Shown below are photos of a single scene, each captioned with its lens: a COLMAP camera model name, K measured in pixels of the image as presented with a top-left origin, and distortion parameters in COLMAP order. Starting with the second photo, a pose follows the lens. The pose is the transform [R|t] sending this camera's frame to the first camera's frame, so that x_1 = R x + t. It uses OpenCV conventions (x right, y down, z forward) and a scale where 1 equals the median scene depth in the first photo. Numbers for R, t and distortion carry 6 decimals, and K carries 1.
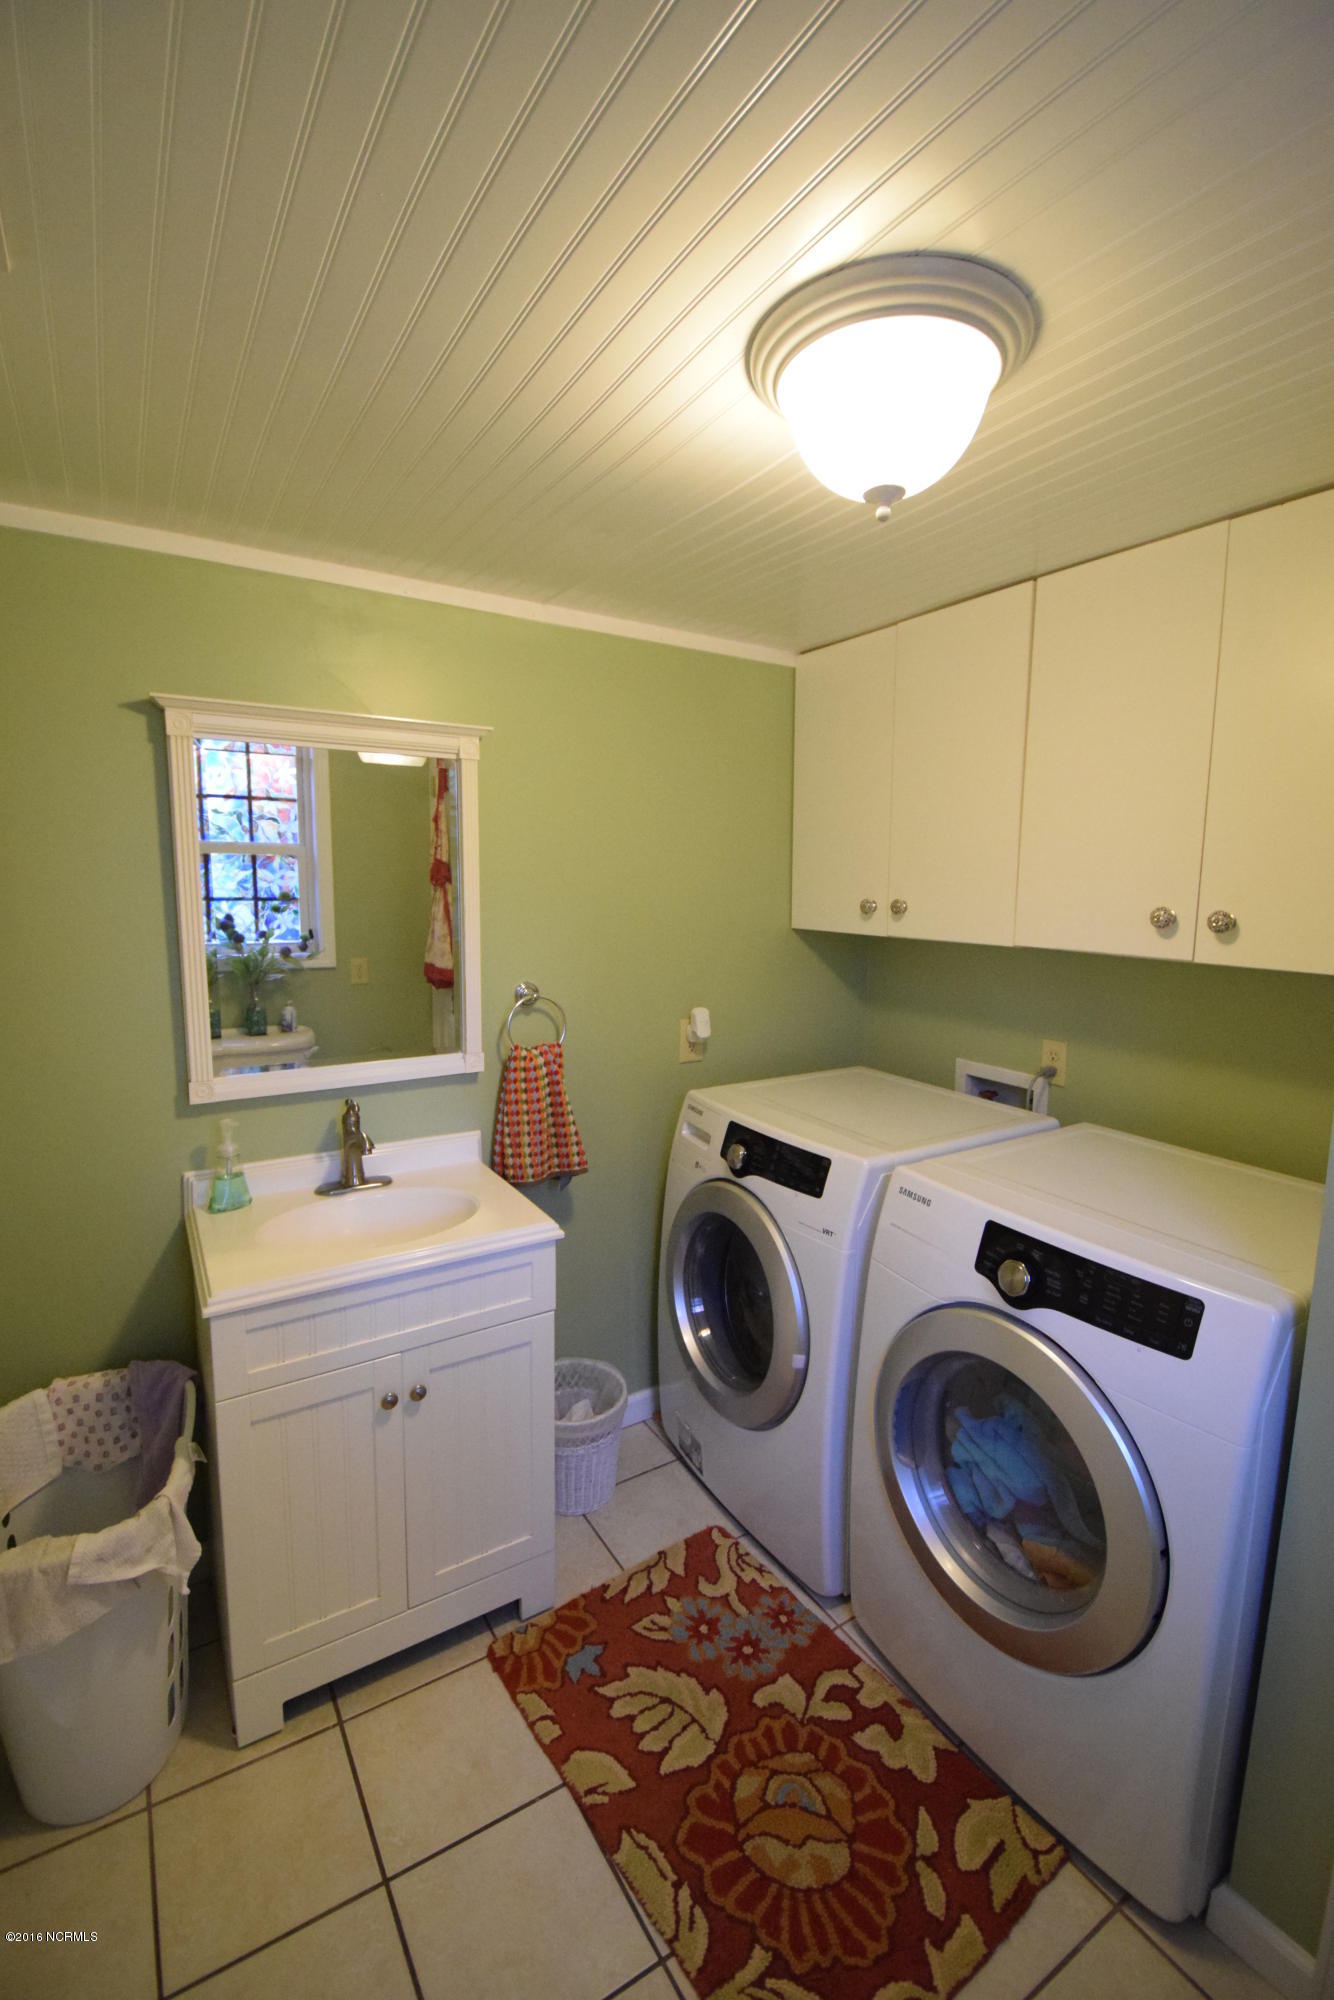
lens RADIAL K [[865.6, 0, 663.7], [0, 865.6, 1001.3], [0, 0, 1]] dist [-0.020799, -0.002891]
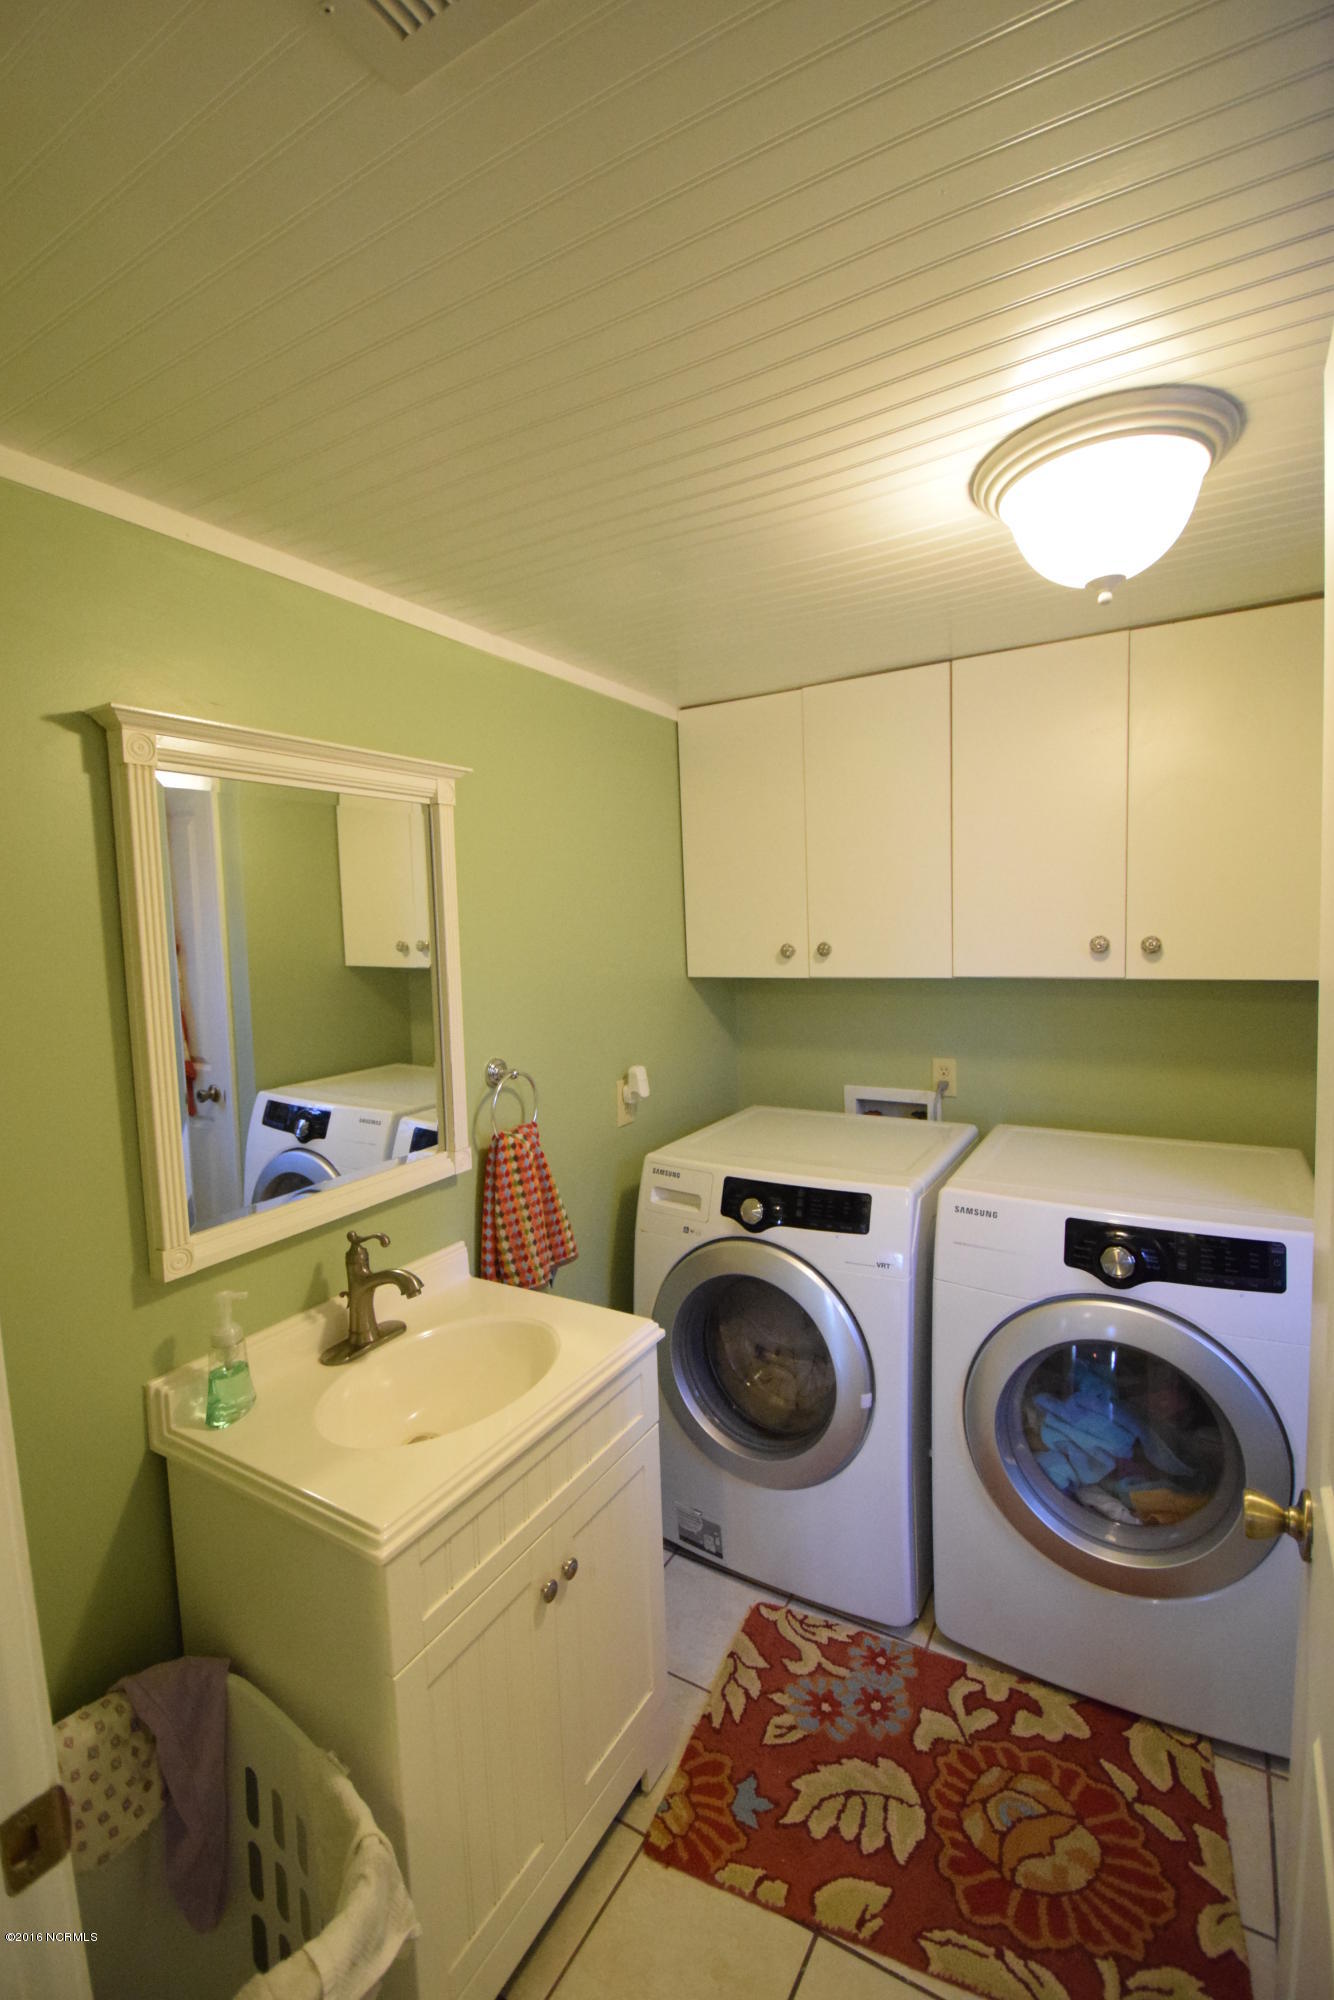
lens RADIAL K [[865.6, 0, 742.8], [0, 865.6, 1006.5], [0, 0, 1]] dist [-0.020799, -0.002891]
pose [[0.865337, -0.080543, 0.494676, -0.467732], [0.106525, 0.994008, -0.024501, -0.031395], [-0.489739, 0.073897, 0.868732, 0.171686]]
